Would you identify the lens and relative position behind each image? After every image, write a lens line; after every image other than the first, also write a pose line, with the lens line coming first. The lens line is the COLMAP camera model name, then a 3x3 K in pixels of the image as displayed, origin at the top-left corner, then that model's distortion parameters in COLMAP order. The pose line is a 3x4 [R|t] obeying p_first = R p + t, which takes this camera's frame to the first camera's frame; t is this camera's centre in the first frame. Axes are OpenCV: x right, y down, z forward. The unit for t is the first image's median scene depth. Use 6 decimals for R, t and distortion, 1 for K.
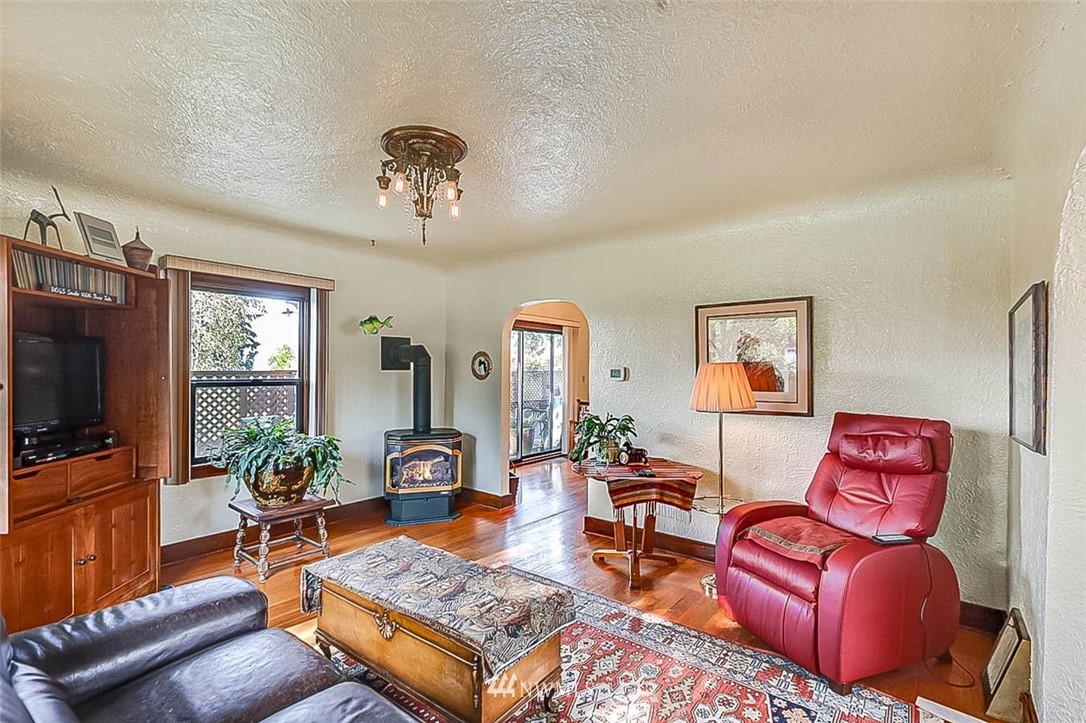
lens RADIAL K [[495.8, 0, 542.0], [0, 495.8, 363.3], [0, 0, 1]] dist [0.004936, 0.001499]
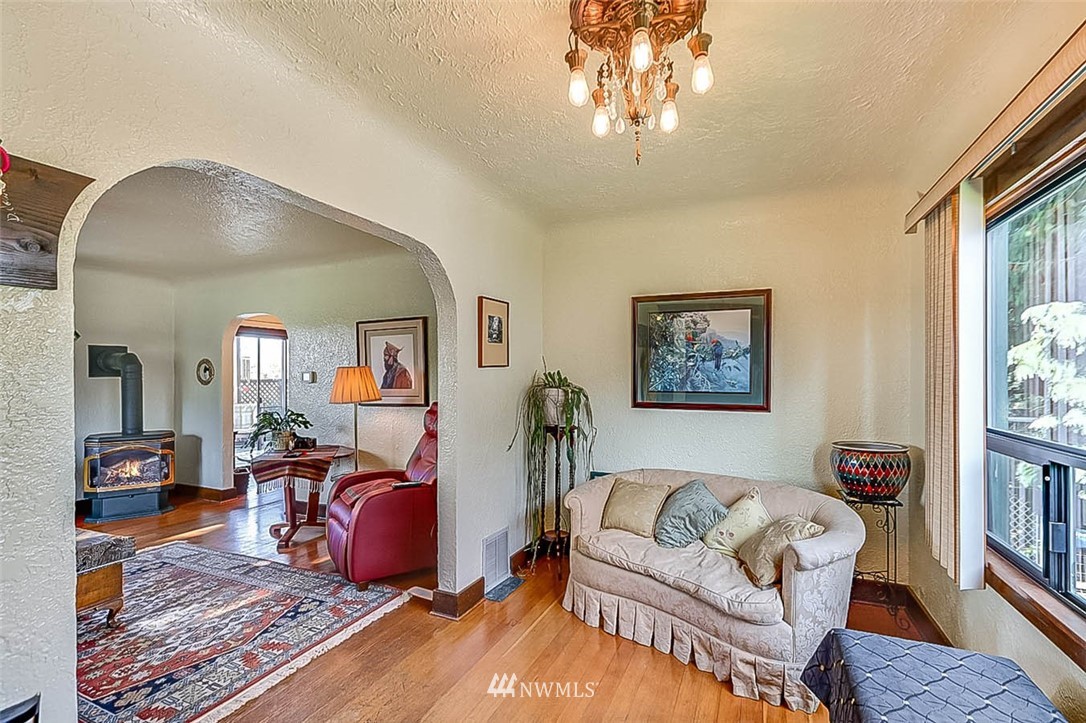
lens RADIAL K [[495.8, 0, 543.0], [0, 495.8, 368.5], [0, 0, 1]] dist [0.004936, 0.001499]
pose [[0.969946, -0.010640, 0.243086, 0.461217], [0.010787, 0.999942, 0.000728, 0.006505], [-0.243079, 0.001916, 0.970005, -0.331506]]
